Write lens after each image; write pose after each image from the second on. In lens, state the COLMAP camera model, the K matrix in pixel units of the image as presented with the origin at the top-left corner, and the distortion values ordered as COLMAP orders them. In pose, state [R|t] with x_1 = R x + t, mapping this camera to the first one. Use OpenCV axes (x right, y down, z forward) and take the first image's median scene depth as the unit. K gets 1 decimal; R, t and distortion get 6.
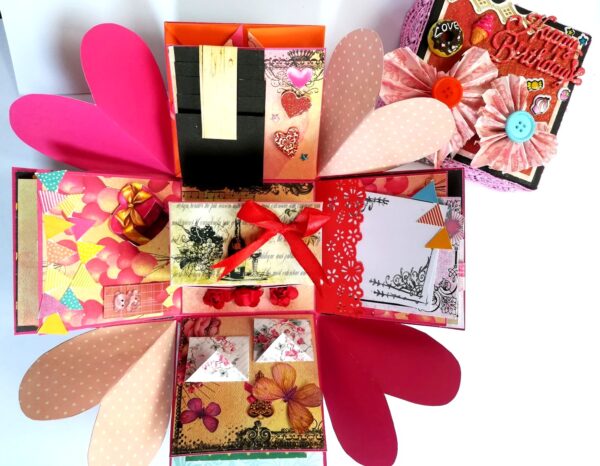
lens RADIAL K [[481.5, 0, 301.8], [0, 481.5, 235.8], [0, 0, 1]] dist [-0.005268, -0.023045]
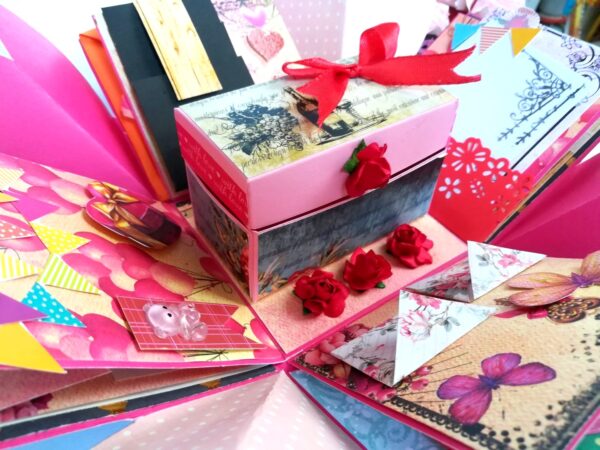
lens RADIAL K [[489.5, 0, 310.4], [0, 489.5, 226.3], [0, 0, 1]] dist [-0.056924, 0.059594]
pose [[0.818906, -0.429048, 0.381196, -0.401435], [0.573087, 0.575367, -0.583544, 0.429558], [0.031040, 0.696326, 0.717054, 0.629072]]
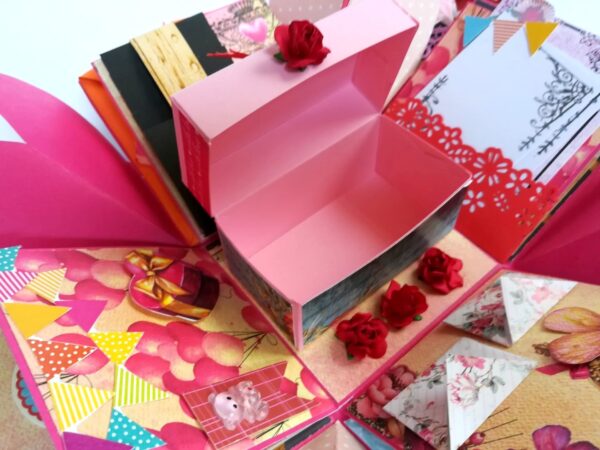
lens RADIAL K [[489.5, 0, 310.8], [0, 489.5, 226.7], [0, 0, 1]] dist [-0.056924, 0.059594]
pose [[0.766110, -0.565264, 0.305862, -0.361409], [0.634408, 0.588854, -0.500777, 0.325289], [0.102963, 0.577692, 0.809735, 0.522728]]
